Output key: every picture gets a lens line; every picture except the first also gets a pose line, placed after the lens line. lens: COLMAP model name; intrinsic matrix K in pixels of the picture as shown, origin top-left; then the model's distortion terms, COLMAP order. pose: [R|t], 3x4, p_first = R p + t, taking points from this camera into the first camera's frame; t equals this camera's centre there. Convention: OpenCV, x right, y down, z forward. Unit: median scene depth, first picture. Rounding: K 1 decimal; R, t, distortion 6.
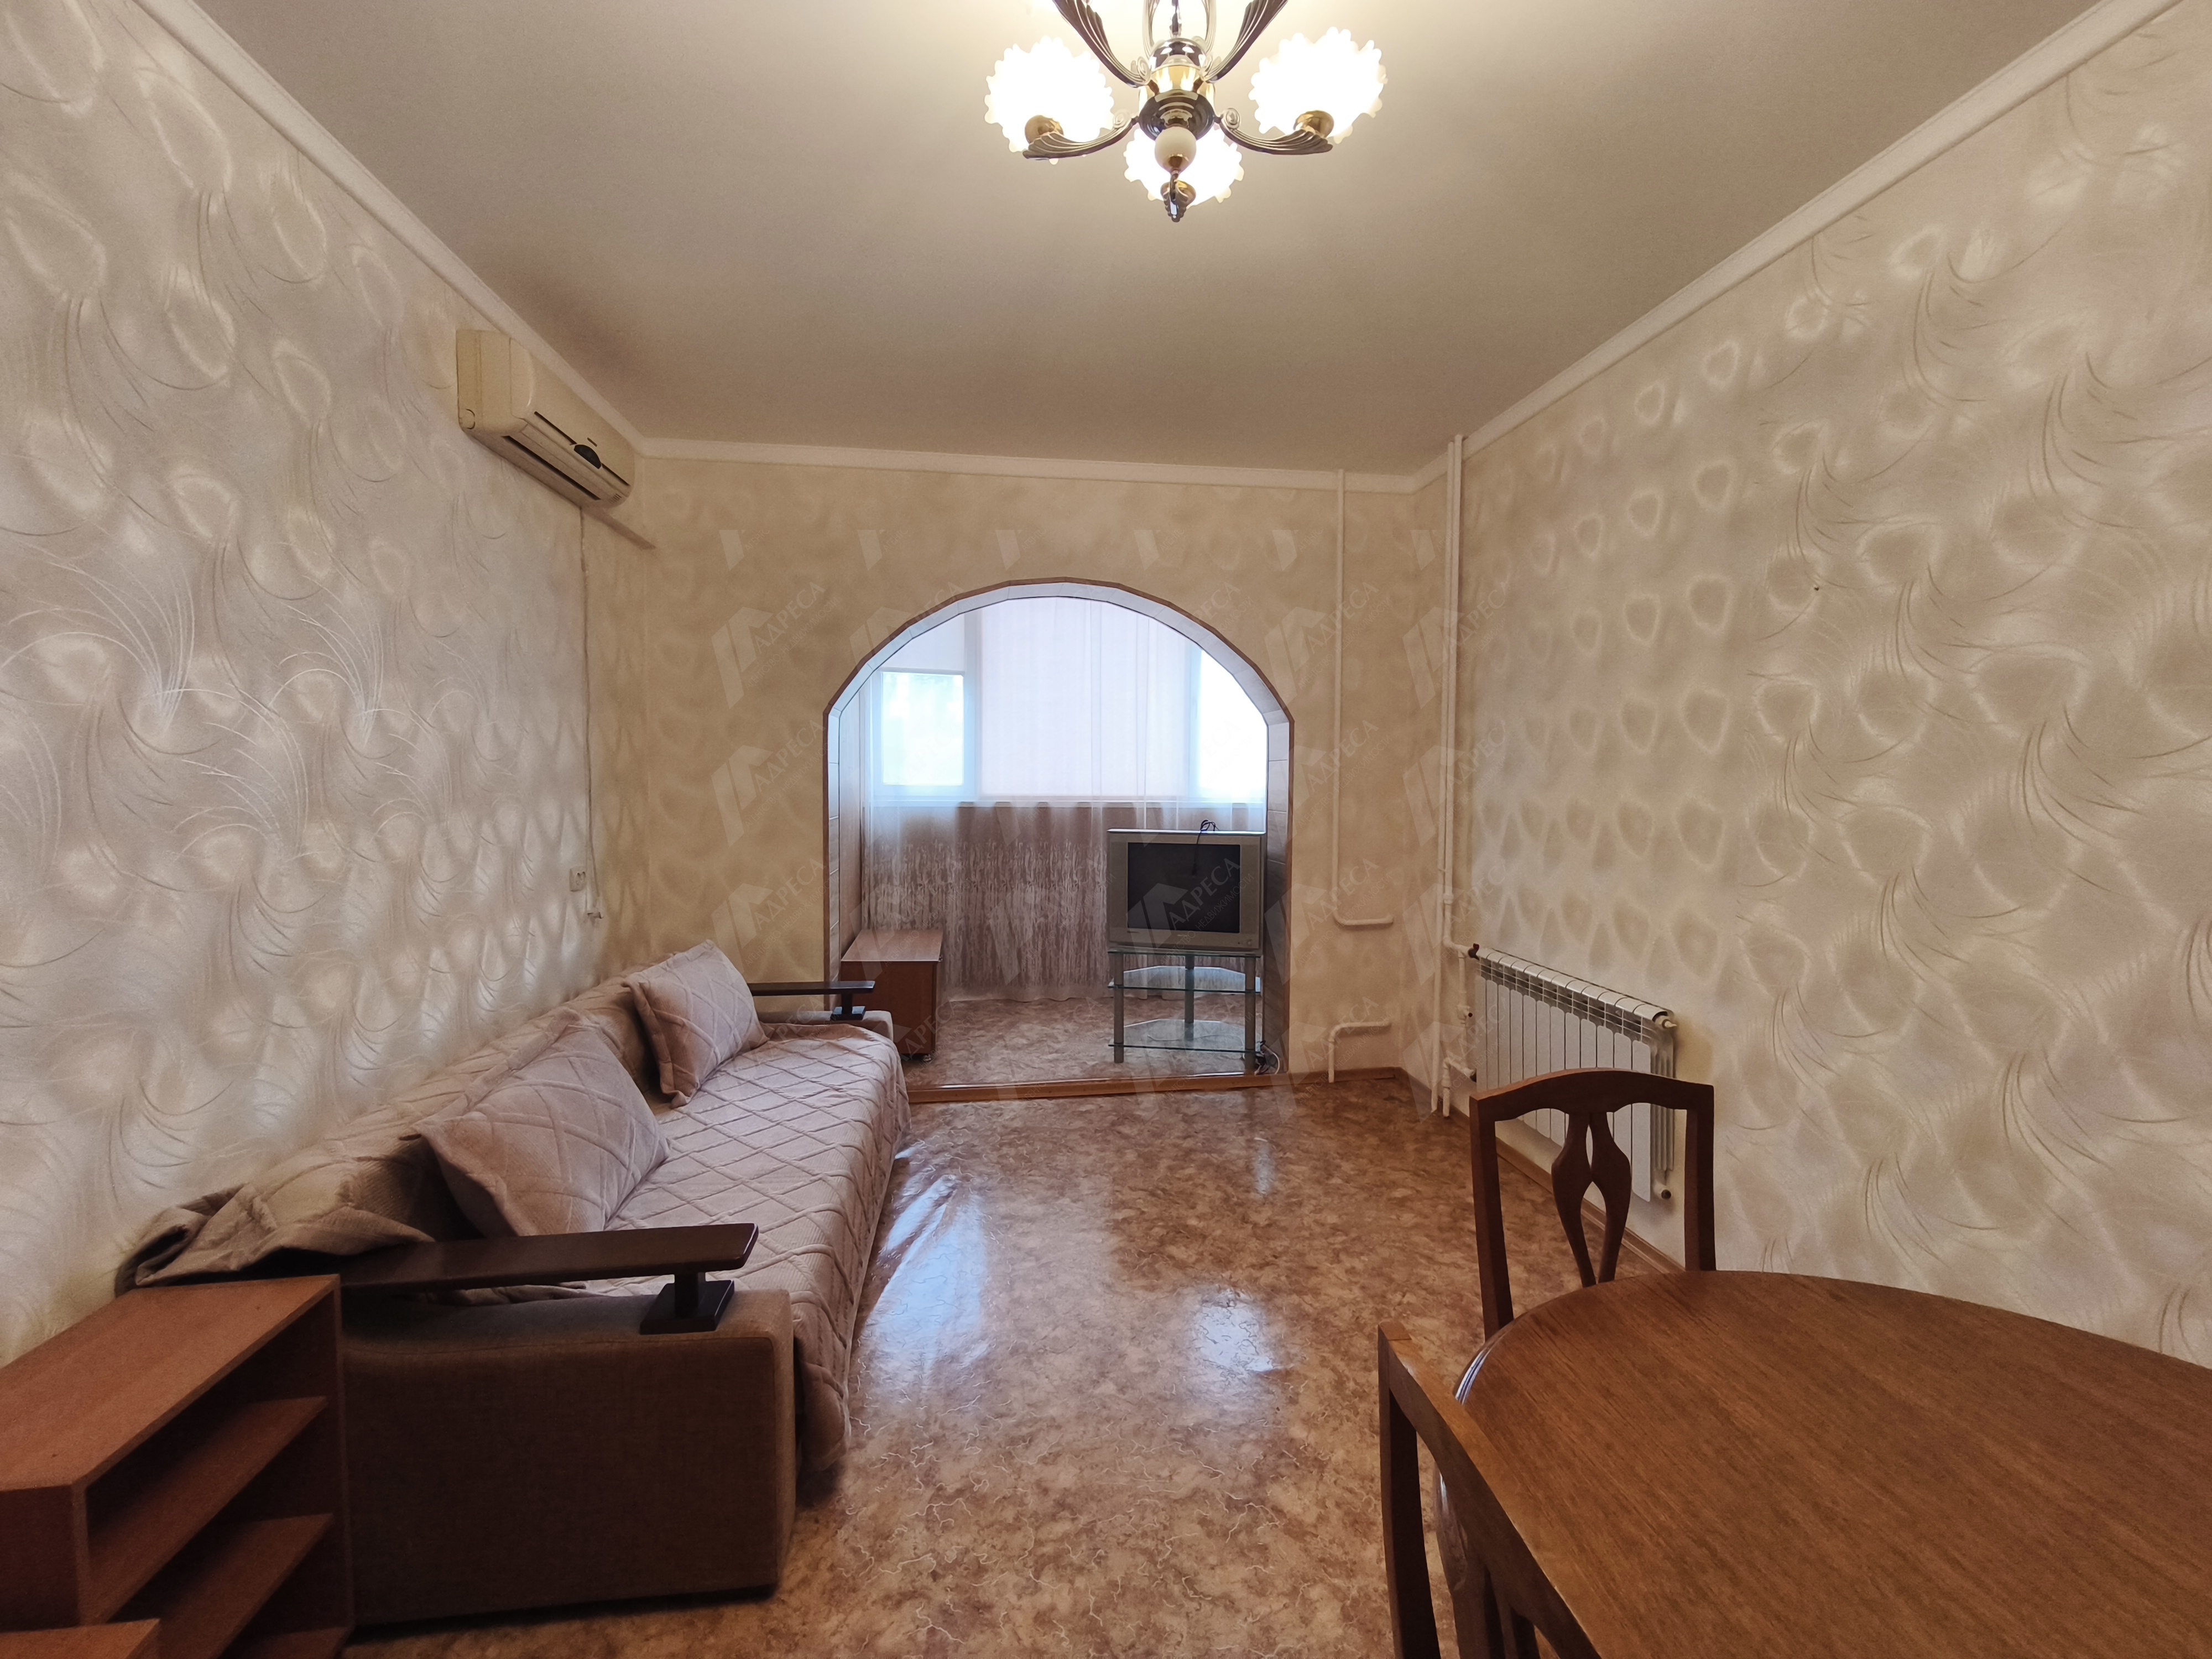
lens RADIAL K [[813.1, 0, 1221.8], [0, 813.1, 815.2], [0, 0, 1]] dist [0.000782, 0.000333]
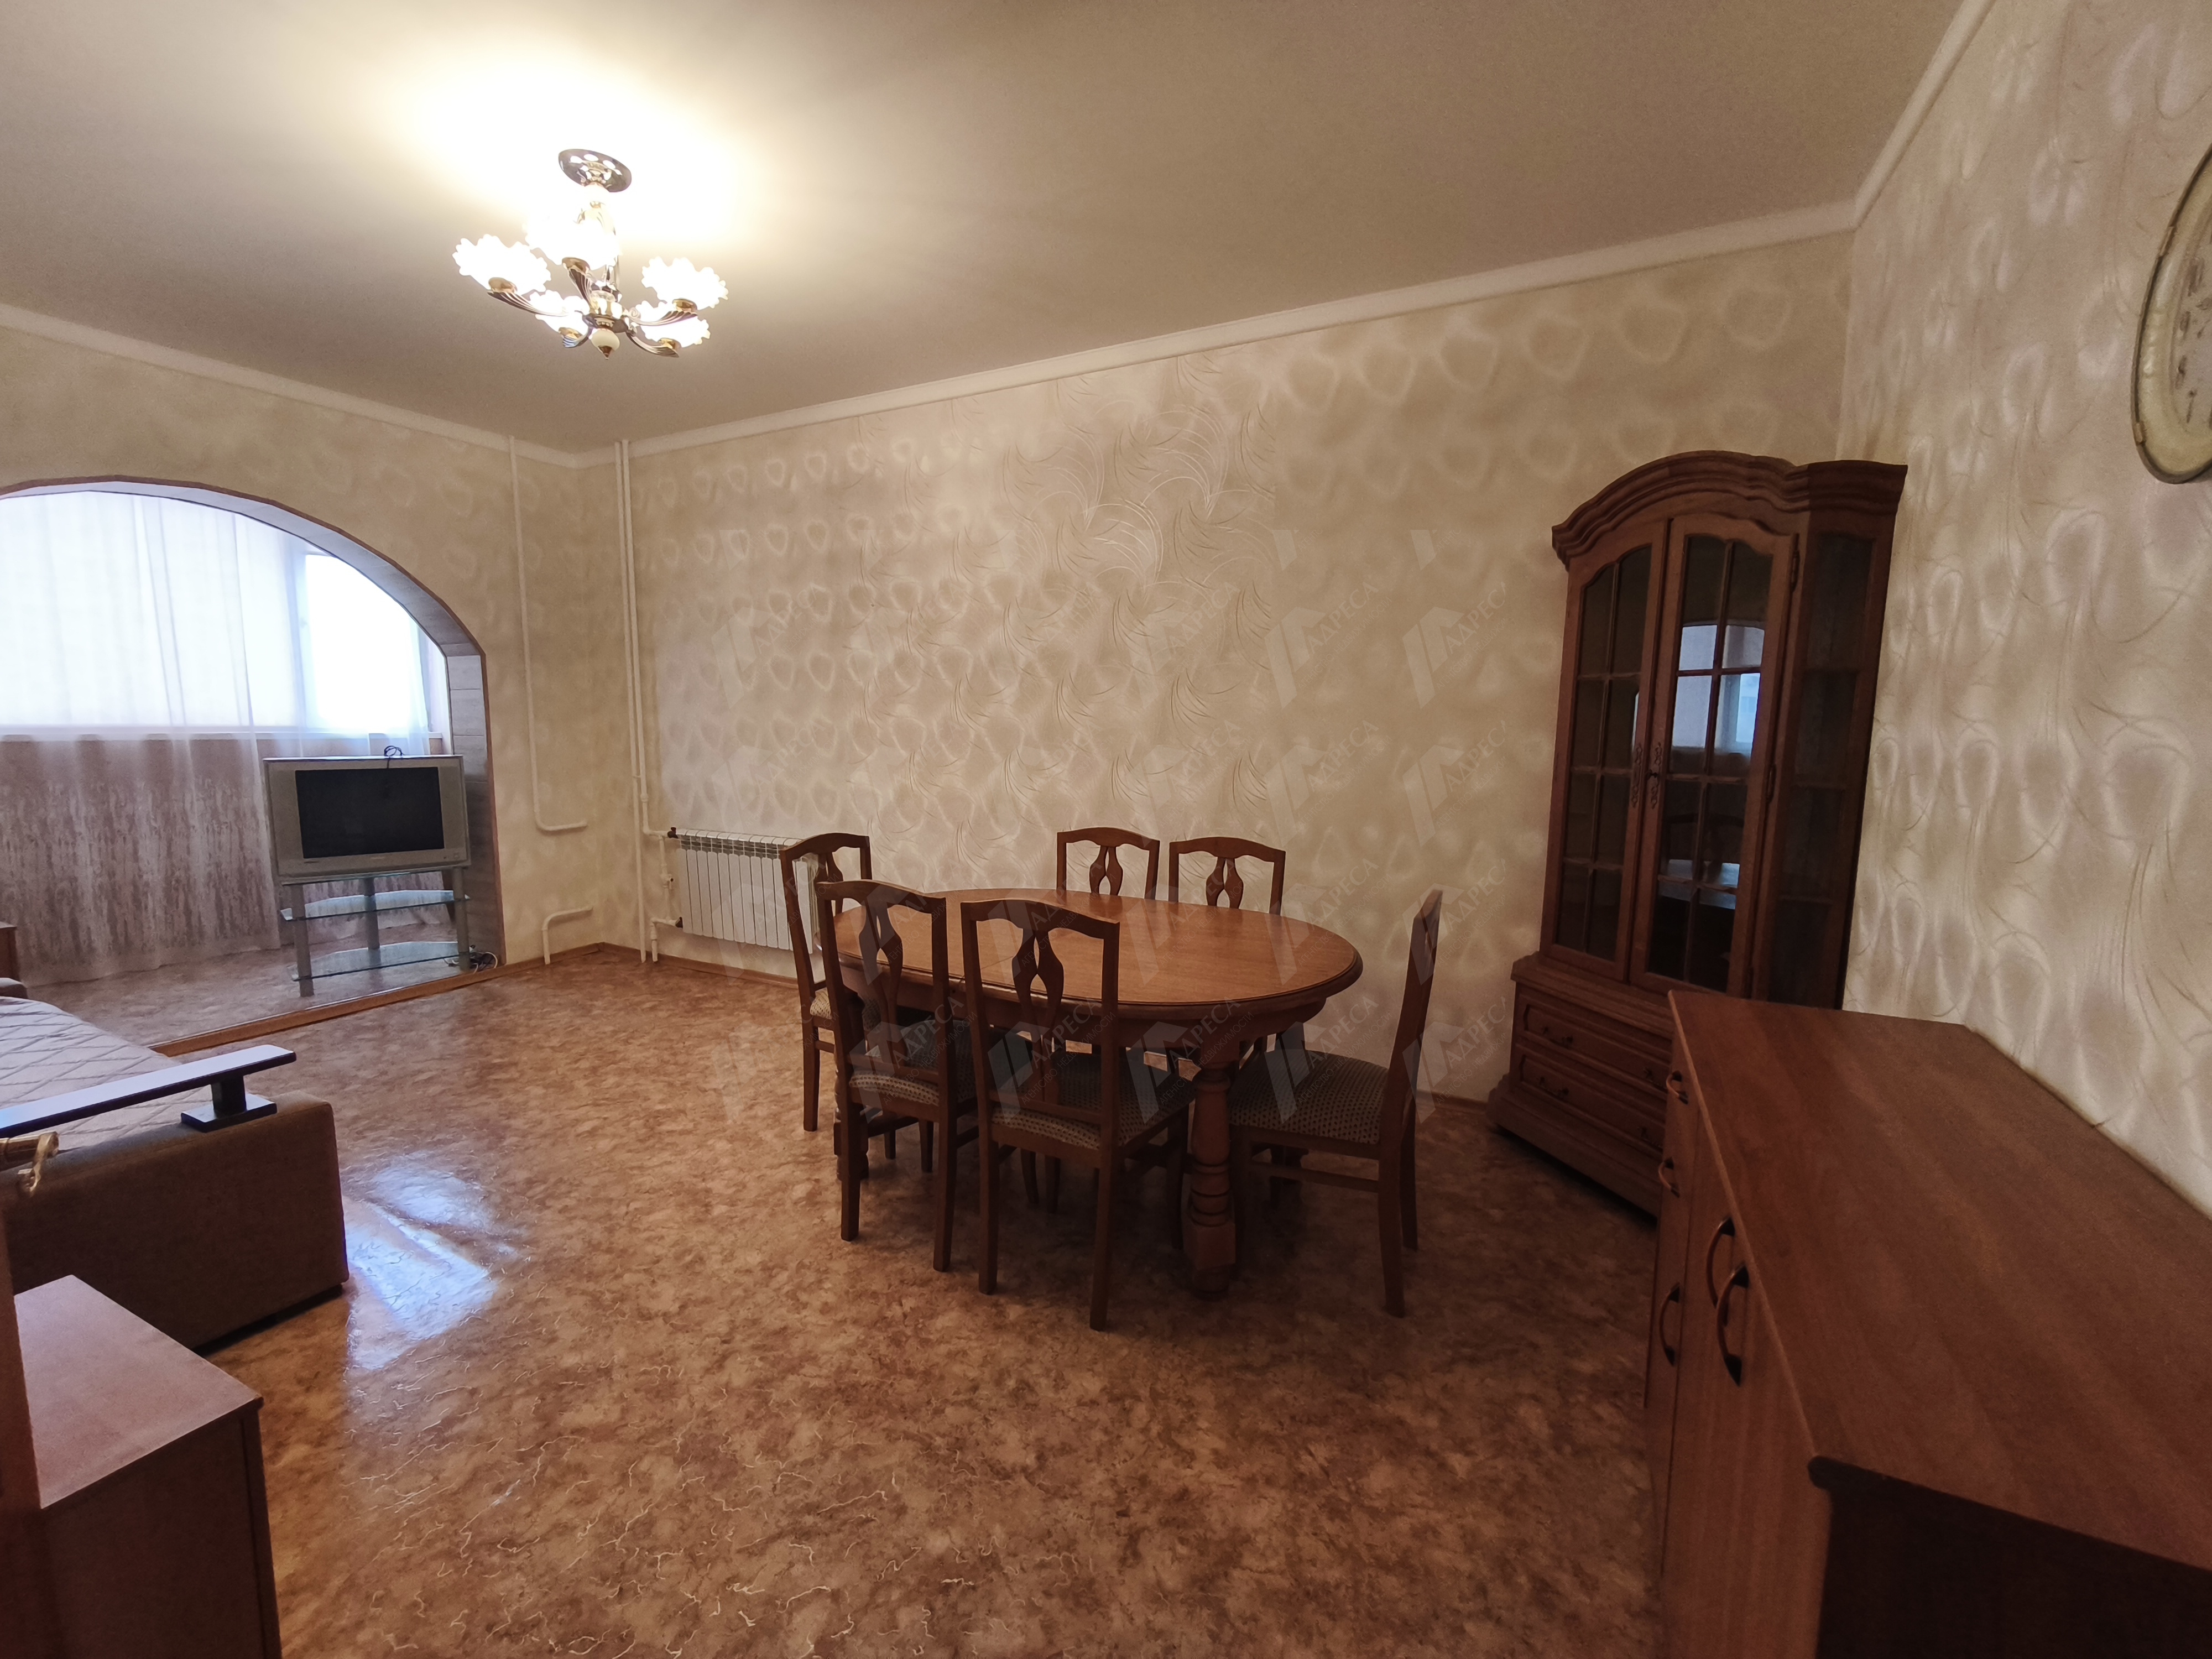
lens RADIAL K [[937.3, 0, 1101.2], [0, 937.3, 833.9], [0, 0, 1]] dist [-0.001675, 0.001221]
pose [[0.582601, -0.099741, 0.806615, -0.511870], [0.042212, 0.994815, 0.092523, 0.050599], [-0.811661, -0.019855, 0.583791, -0.479758]]
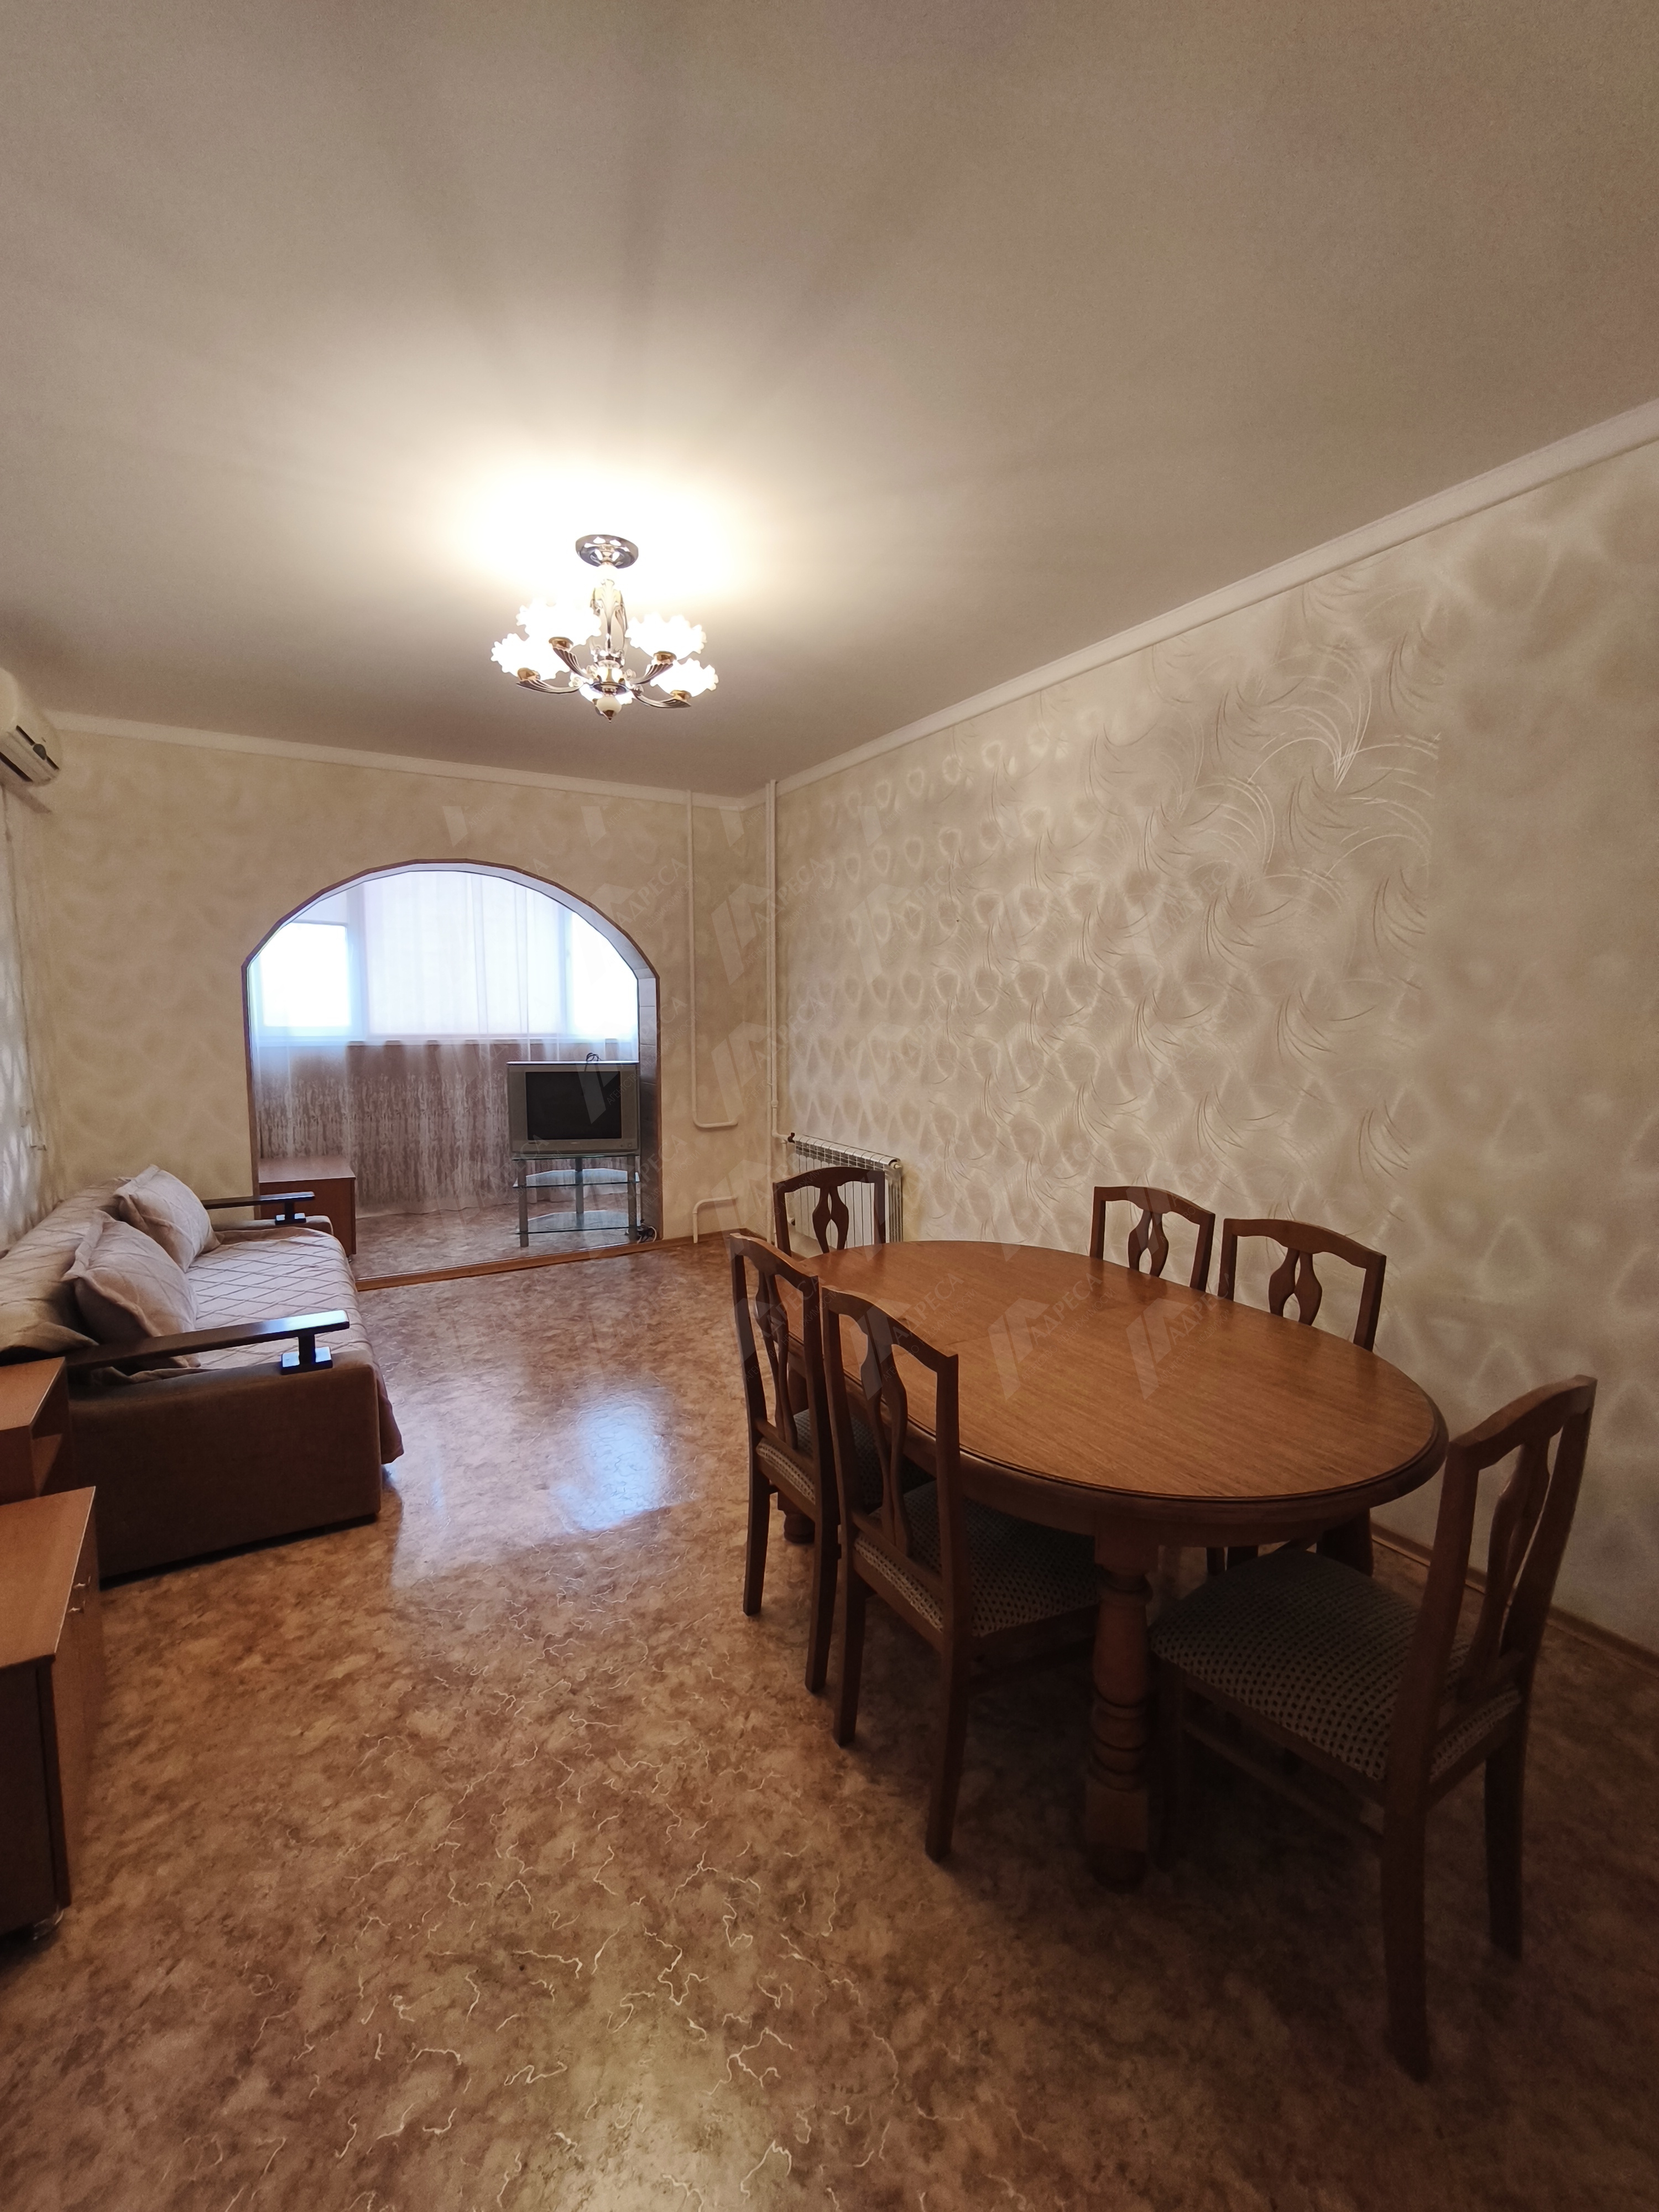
lens RADIAL K [[896.4, 0, 896.4], [0, 896.4, 1094.8], [0, 0, 1]] dist [0.001968, 0.000642]
pose [[0.929113, -0.038352, 0.367802, -0.103492], [0.017070, 0.997995, 0.060943, -0.006536], [-0.369402, -0.050345, 0.927905, -0.546600]]
